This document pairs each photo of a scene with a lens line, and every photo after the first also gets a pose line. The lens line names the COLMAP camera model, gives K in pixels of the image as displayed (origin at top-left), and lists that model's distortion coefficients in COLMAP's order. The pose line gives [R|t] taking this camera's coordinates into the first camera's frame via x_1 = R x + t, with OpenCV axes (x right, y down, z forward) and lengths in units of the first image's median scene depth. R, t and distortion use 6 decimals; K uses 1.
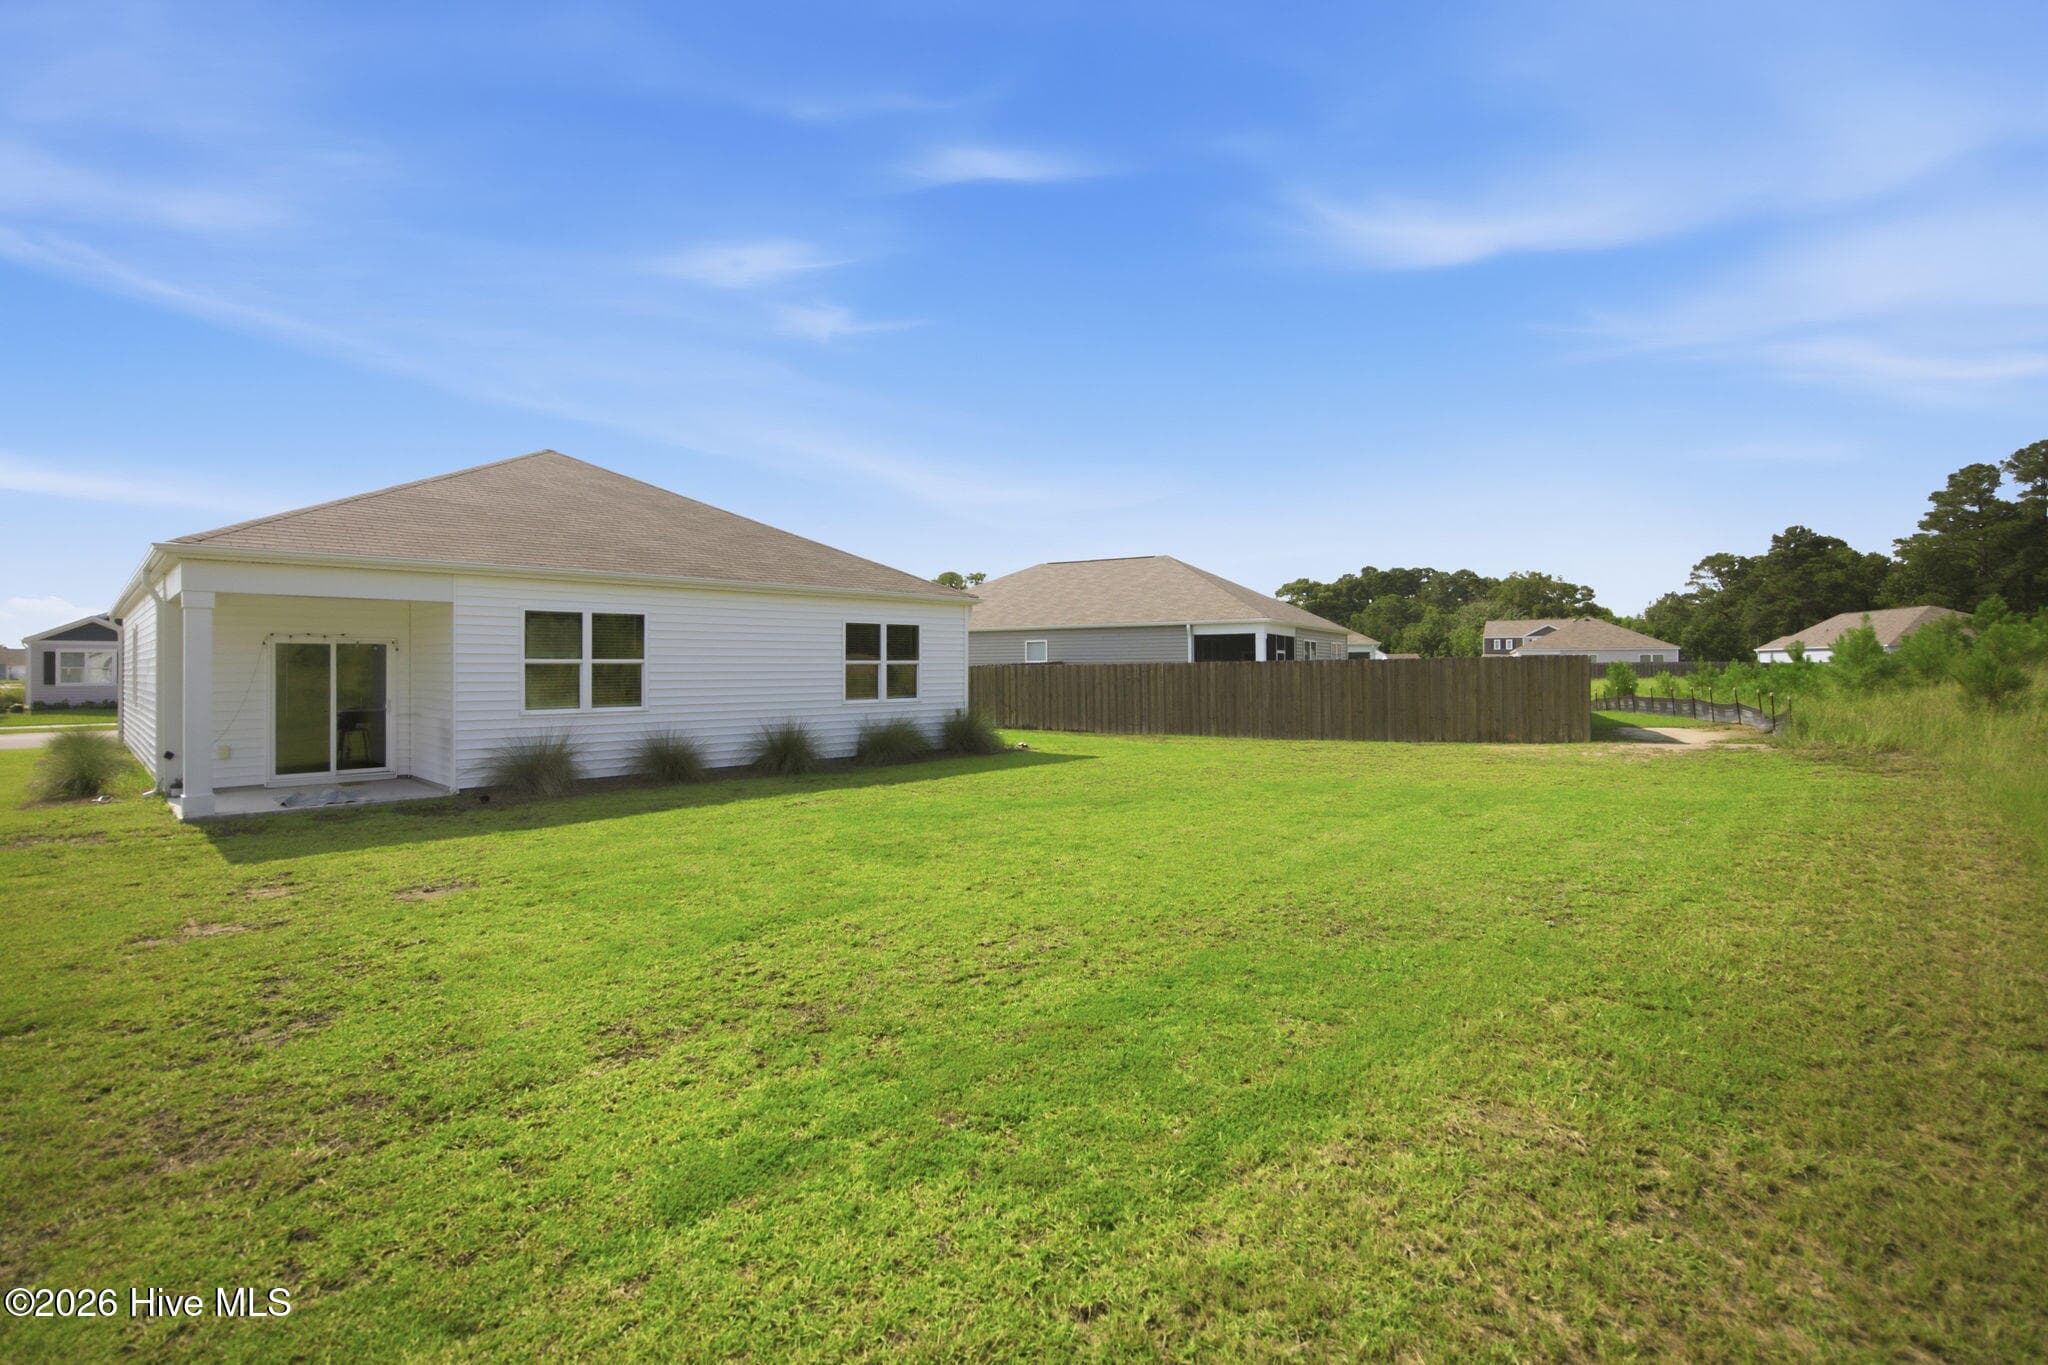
lens RADIAL K [[932.7, 0, 998.8], [0, 932.7, 672.7], [0, 0, 1]] dist [-0.021536, 0.008159]
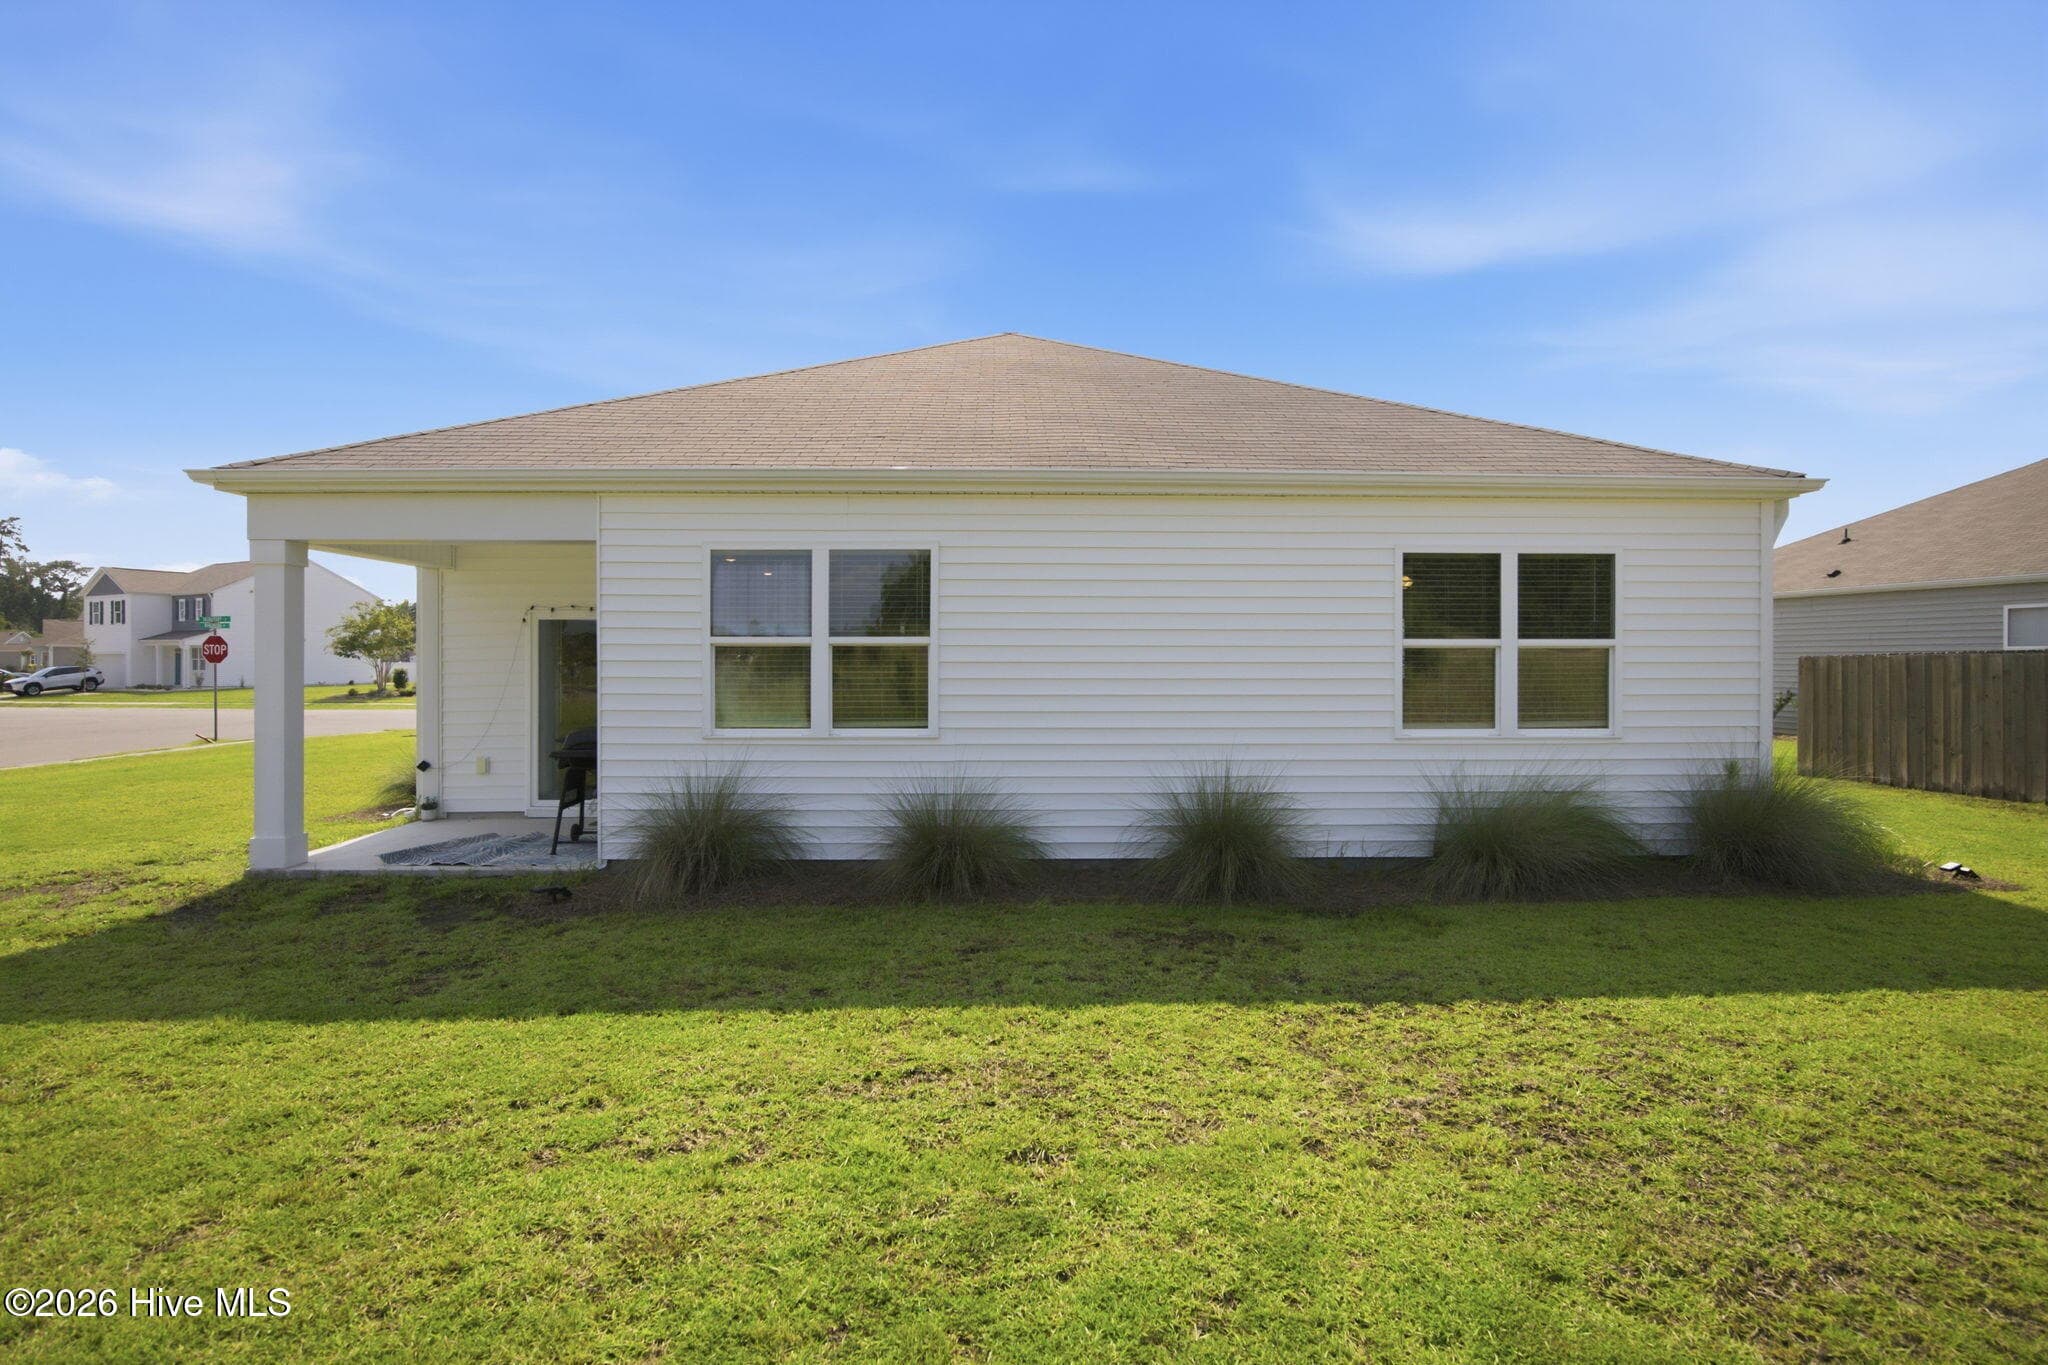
lens RADIAL K [[922.6, 0, 1038.3], [0, 922.6, 672.6], [0, 0, 1]] dist [-0.012150, 0.001842]
pose [[0.728501, 0.009577, -0.684977, 0.007764], [-0.006583, 0.999954, 0.006979, 0.001249], [0.685013, -0.000575, 0.728531, 0.565628]]
